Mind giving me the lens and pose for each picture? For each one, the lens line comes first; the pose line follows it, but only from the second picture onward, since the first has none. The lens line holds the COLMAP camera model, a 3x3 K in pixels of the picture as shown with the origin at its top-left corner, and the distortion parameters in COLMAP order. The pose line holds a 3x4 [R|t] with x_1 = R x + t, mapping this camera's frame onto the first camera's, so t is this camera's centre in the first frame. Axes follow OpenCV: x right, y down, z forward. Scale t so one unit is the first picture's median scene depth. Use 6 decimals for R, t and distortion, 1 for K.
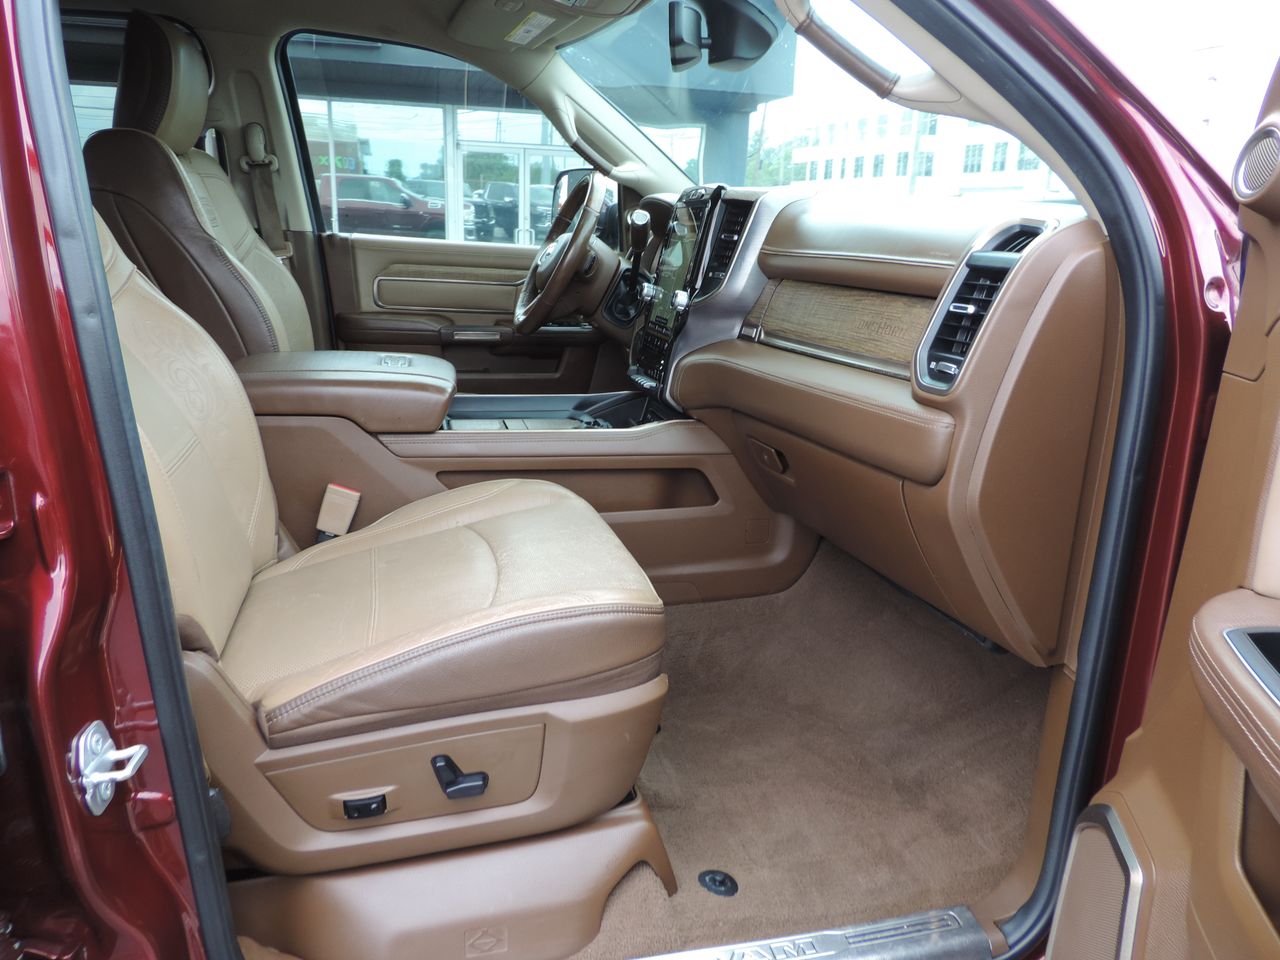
lens RADIAL K [[919.4, 0, 633.5], [0, 919.4, 478.1], [0, 0, 1]] dist [-0.005594, -0.007377]
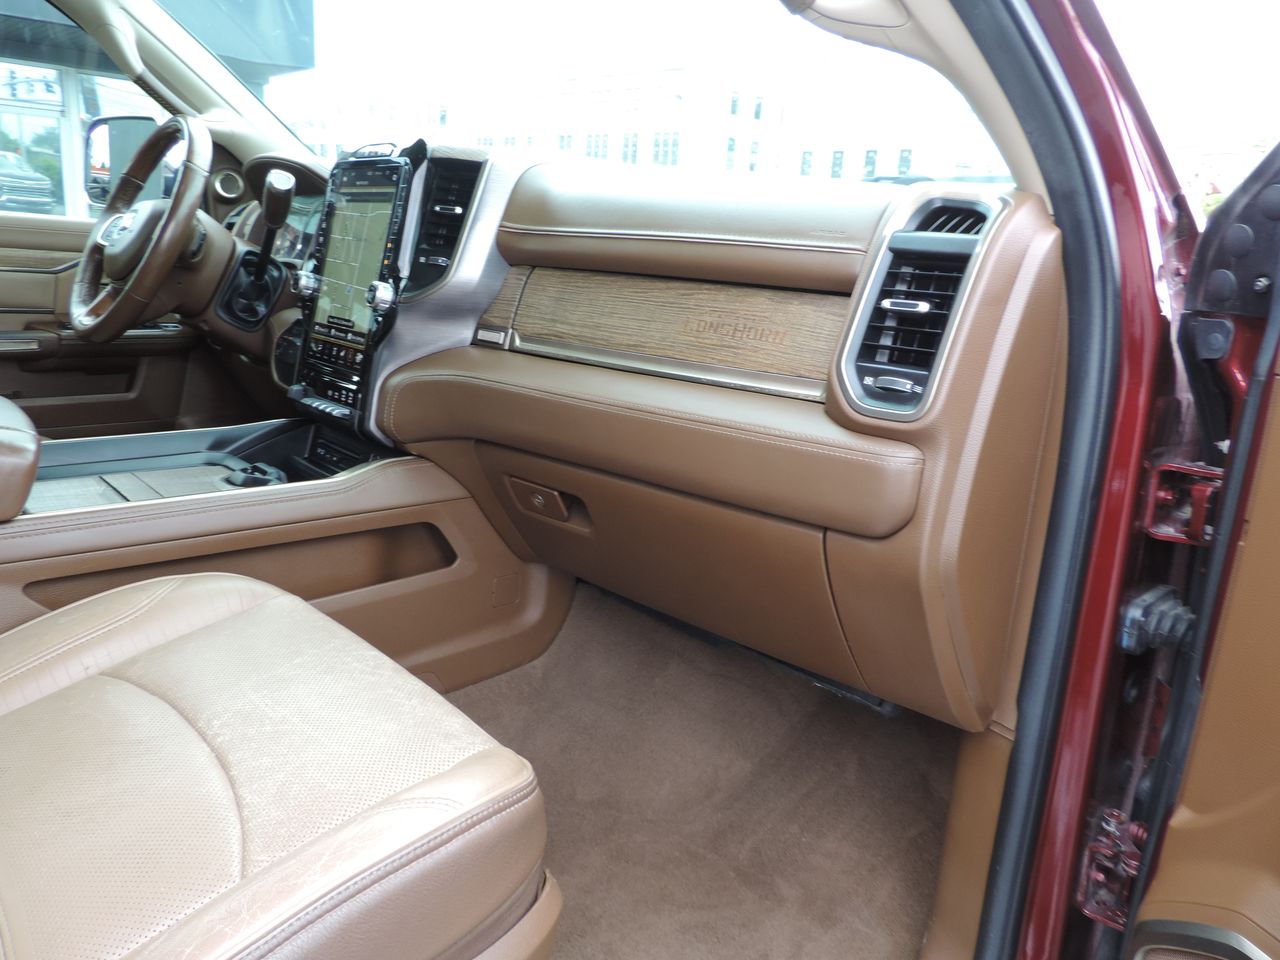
lens RADIAL K [[919.4, 0, 646.1], [0, 919.4, 482.5], [0, 0, 1]] dist [-0.005594, -0.007377]
pose [[0.874426, -0.102077, 0.474298, -0.132916], [0.094940, 0.994717, 0.039048, -0.056653], [-0.475778, 0.010885, 0.879498, 0.274425]]
